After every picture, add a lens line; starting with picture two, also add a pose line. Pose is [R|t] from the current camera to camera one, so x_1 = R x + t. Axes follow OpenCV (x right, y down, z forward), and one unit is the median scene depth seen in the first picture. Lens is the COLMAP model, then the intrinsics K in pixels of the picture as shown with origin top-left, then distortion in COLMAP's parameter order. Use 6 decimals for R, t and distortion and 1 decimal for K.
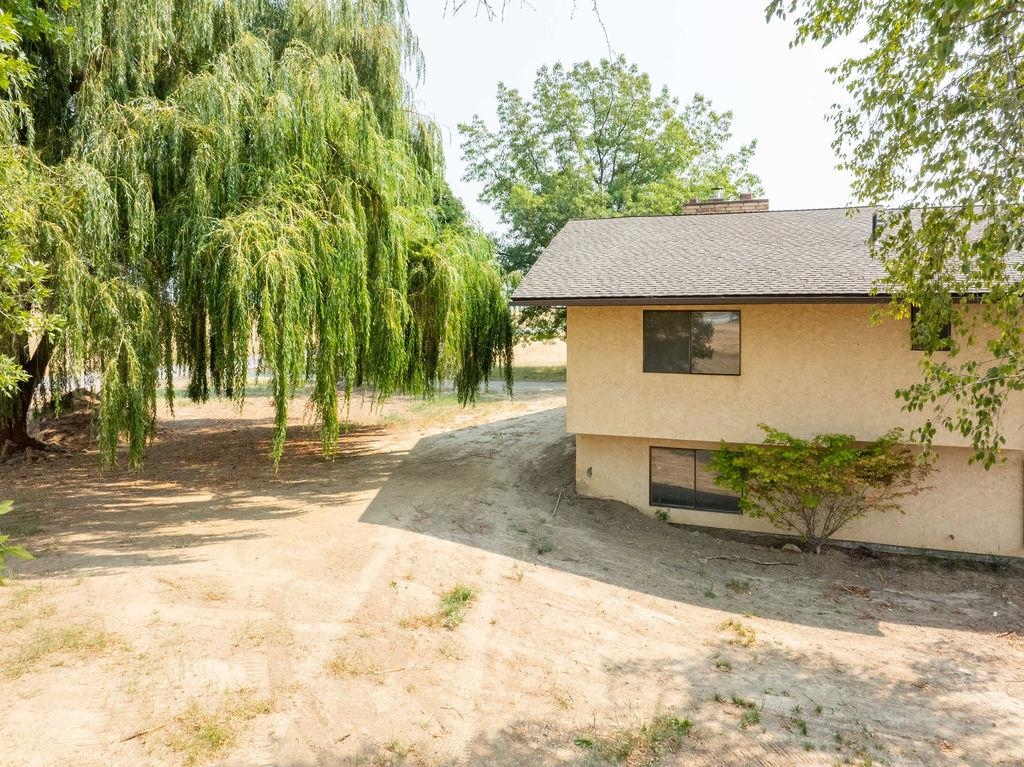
lens RADIAL K [[718.8, 0, 512.0], [0, 718.8, 383.5], [0, 0, 1]] dist [-0.028674, 0.007463]
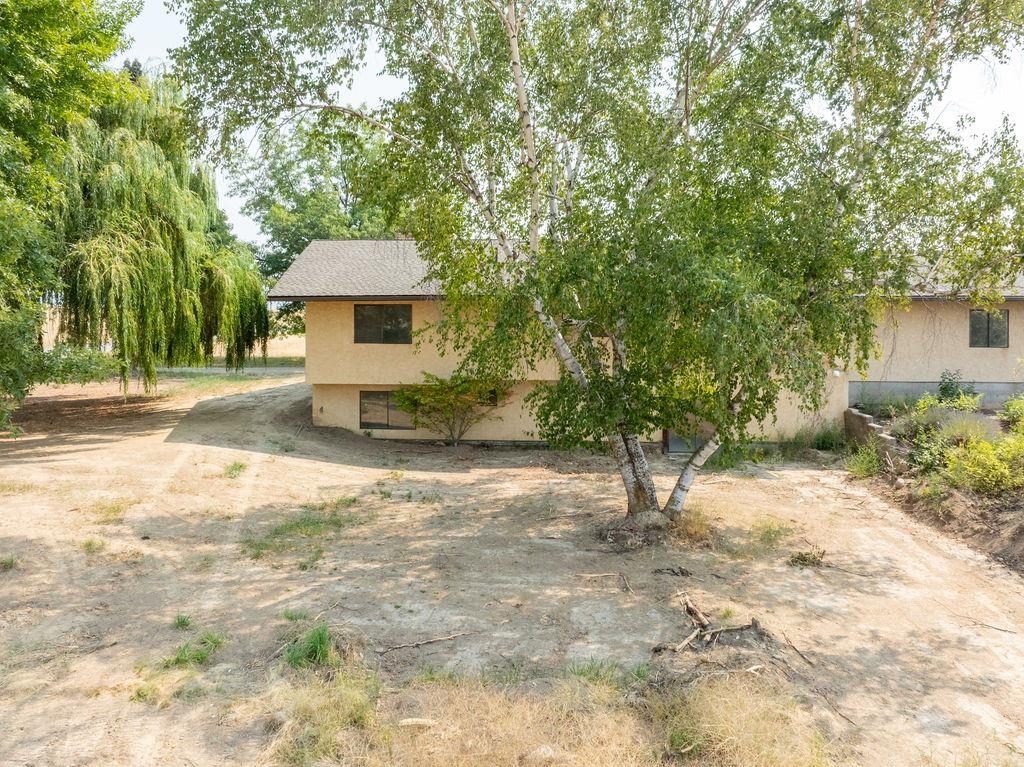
lens RADIAL K [[842.2, 0, 511.1], [0, 842.2, 317.5], [0, 0, 1]] dist [-0.029497, 0.000343]
pose [[0.962135, 0.000637, 0.272573, 0.008413], [0.025832, 0.995283, -0.093508, 0.103140], [-0.271346, 0.097009, 0.957580, -0.821091]]
